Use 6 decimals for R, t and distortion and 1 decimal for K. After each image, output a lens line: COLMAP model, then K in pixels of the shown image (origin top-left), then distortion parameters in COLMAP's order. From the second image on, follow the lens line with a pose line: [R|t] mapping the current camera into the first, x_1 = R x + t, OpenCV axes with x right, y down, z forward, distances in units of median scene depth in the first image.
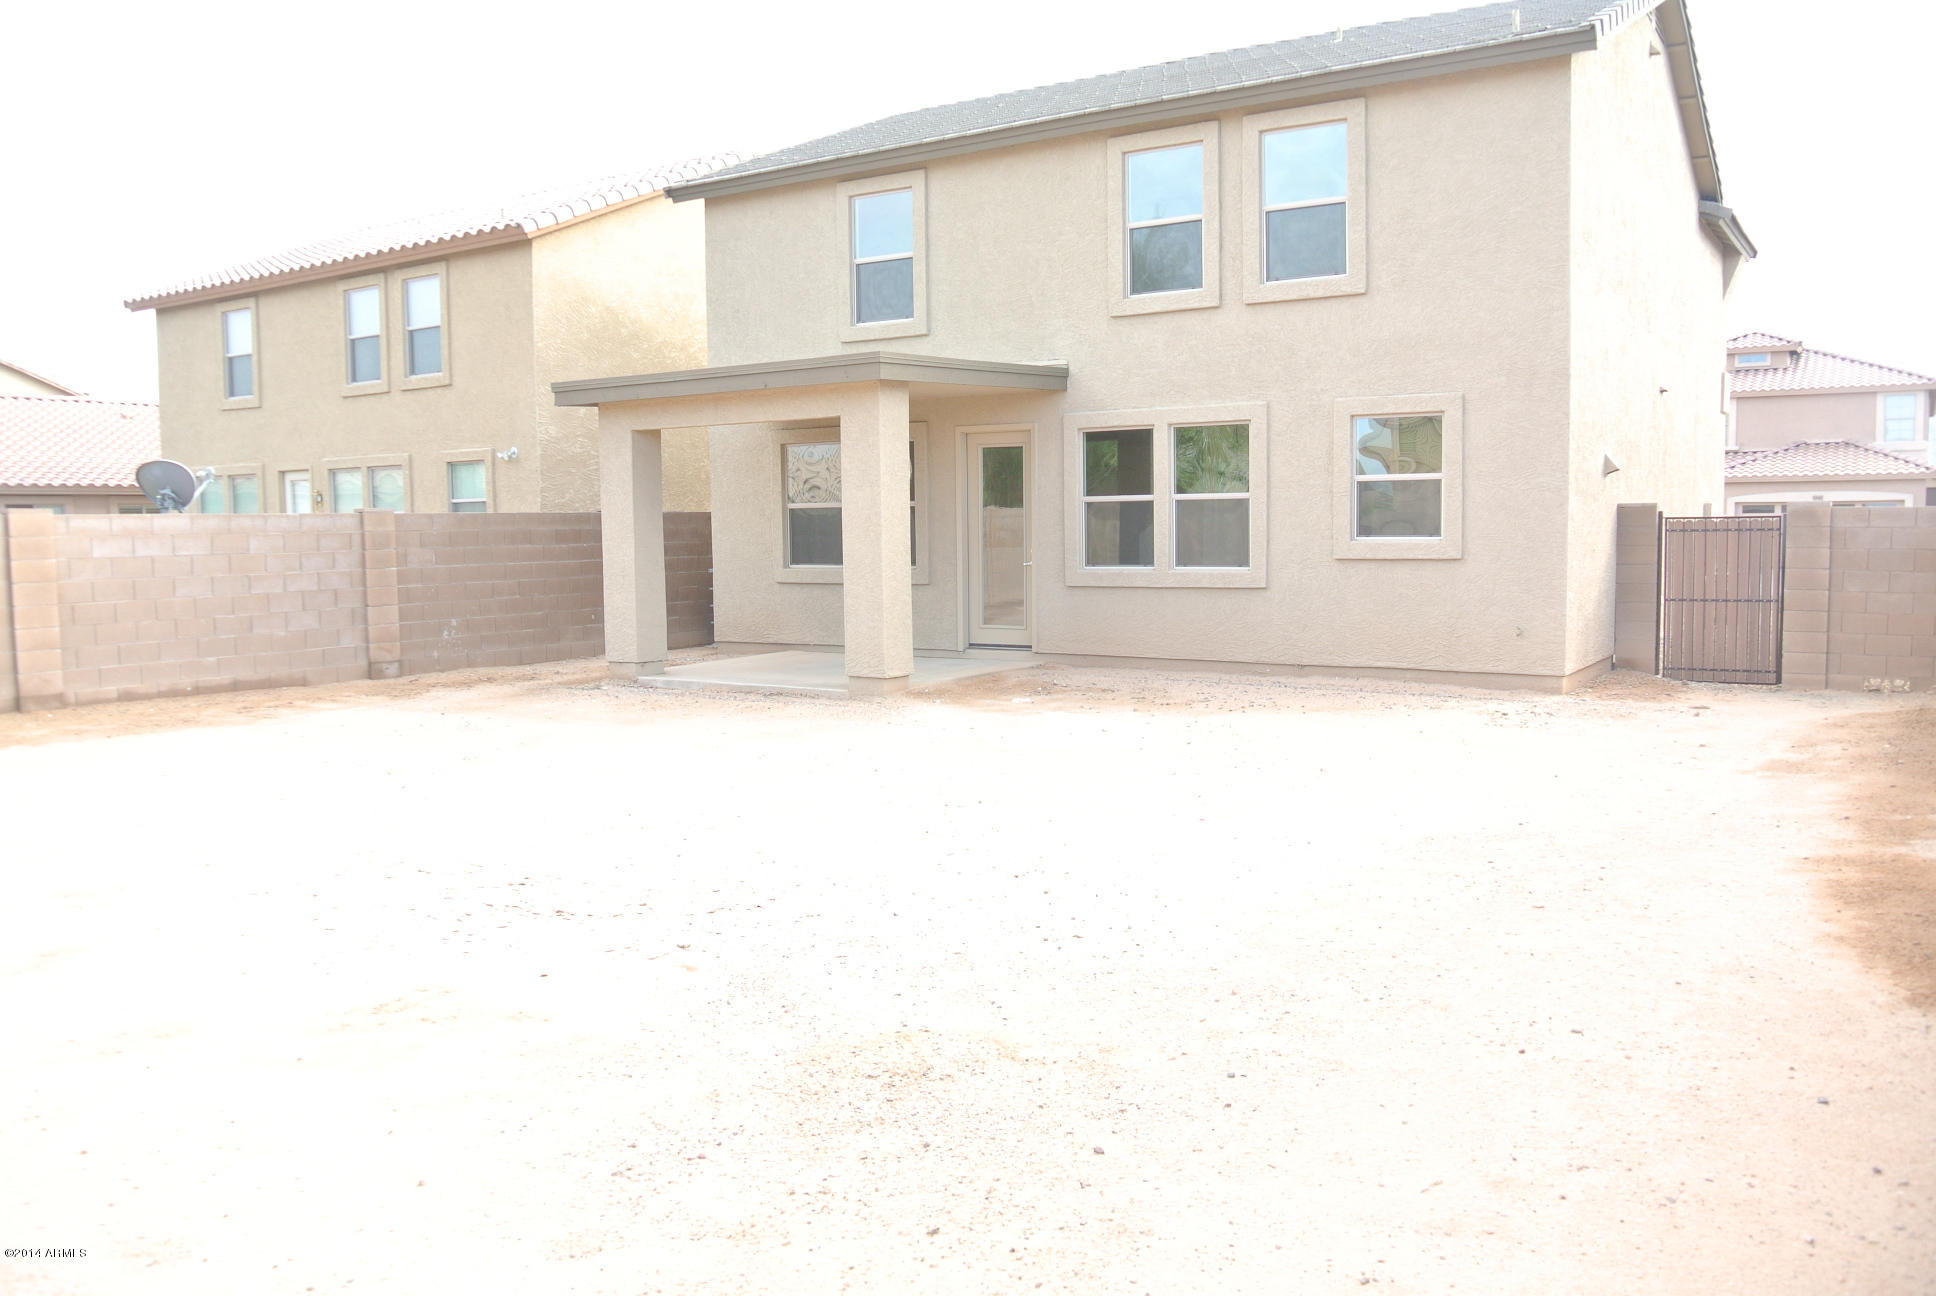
lens RADIAL K [[1502.5, 0, 978.0], [0, 1502.5, 654.8], [0, 0, 1]] dist [-0.084242, 0.039171]
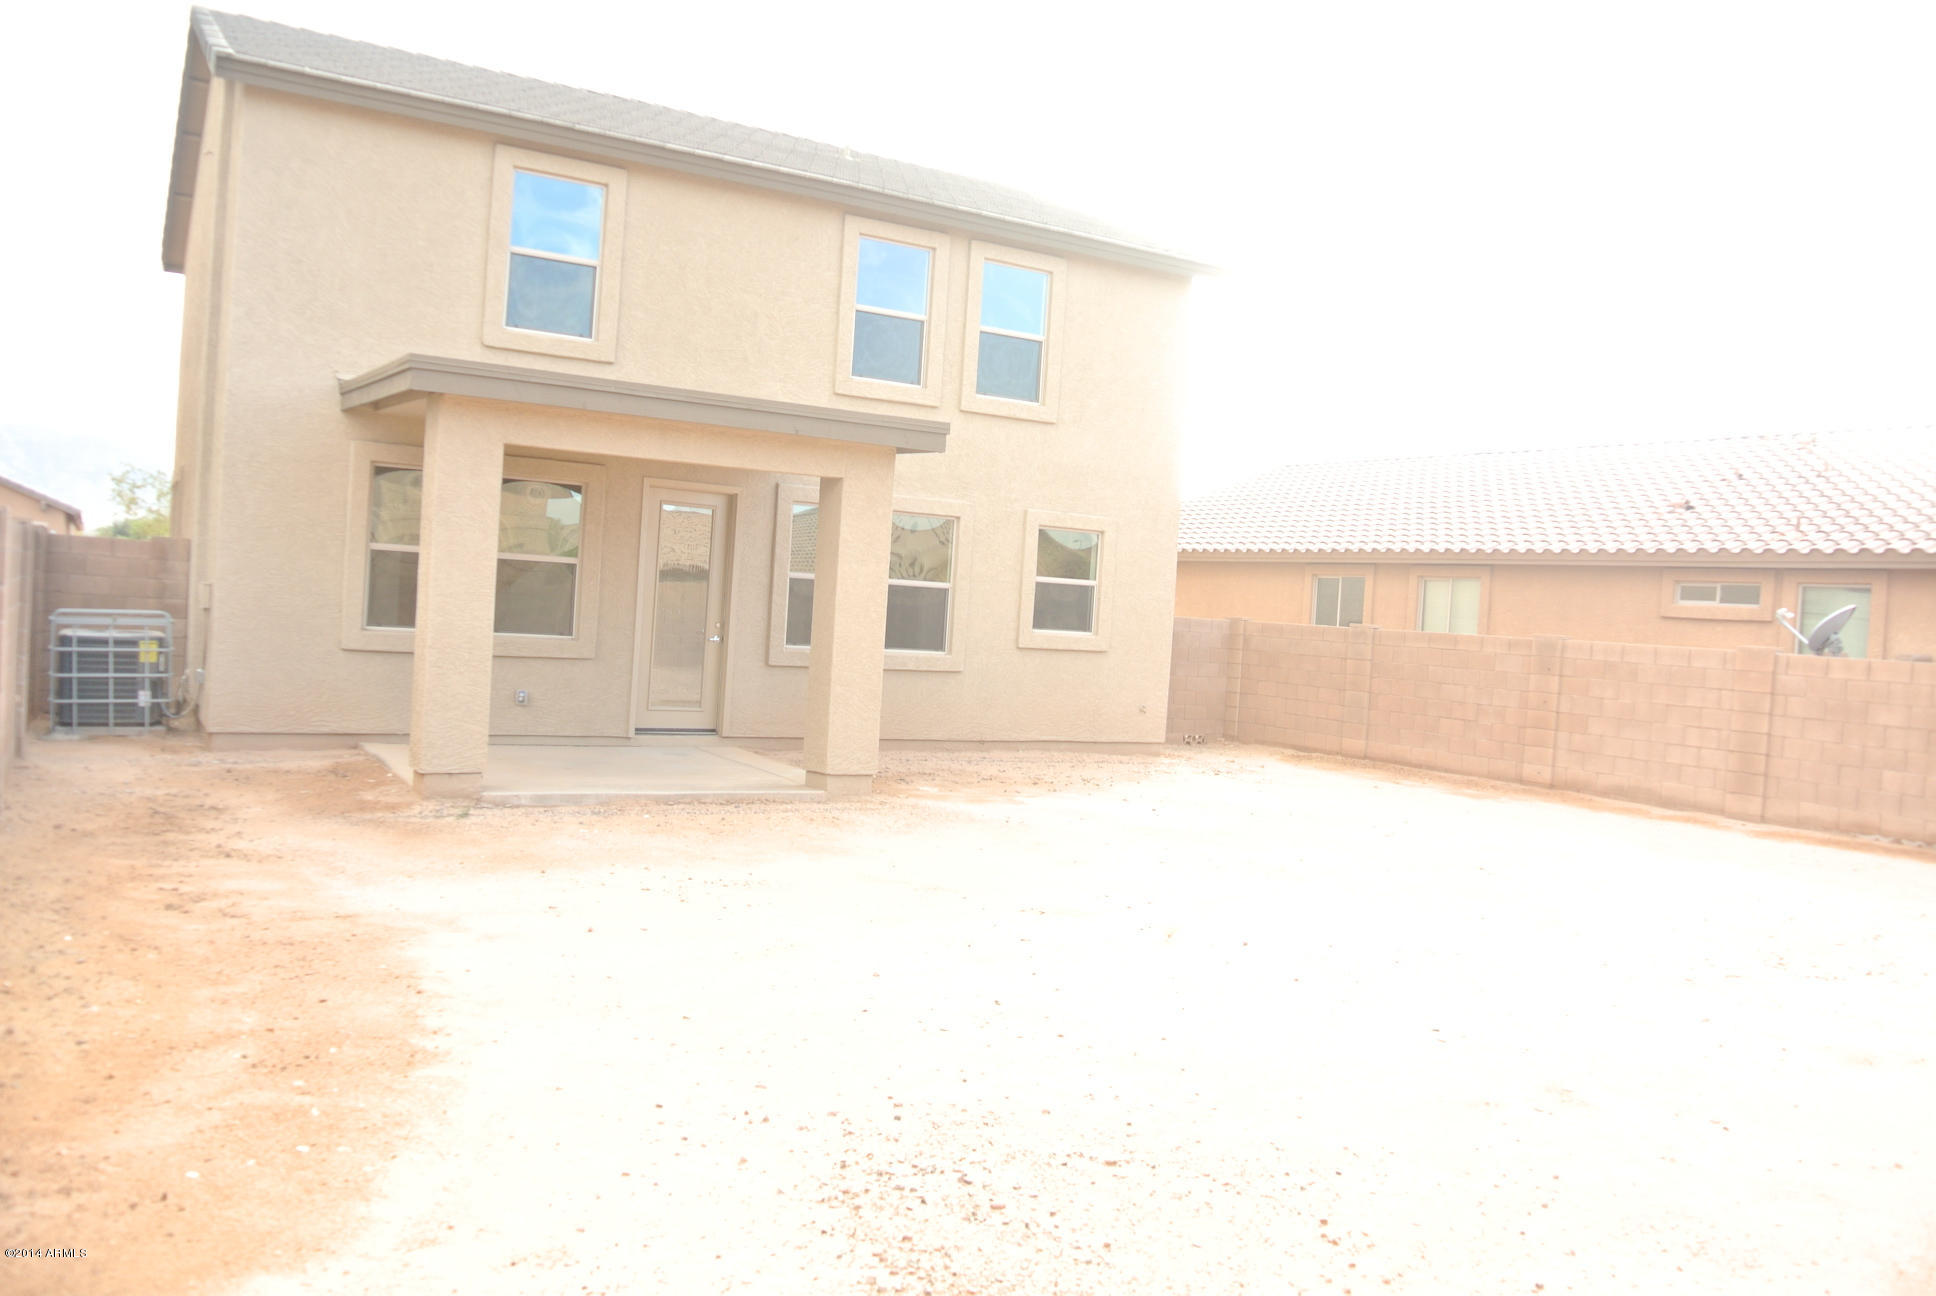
lens RADIAL K [[1502.5, 0, 978.0], [0, 1502.5, 654.8], [0, 0, 1]] dist [-0.084242, 0.039171]
pose [[0.443424, 0.013792, 0.896206, -0.790370], [0.010036, 0.999743, -0.020351, -0.034681], [-0.896256, 0.018019, 0.443171, 0.507753]]
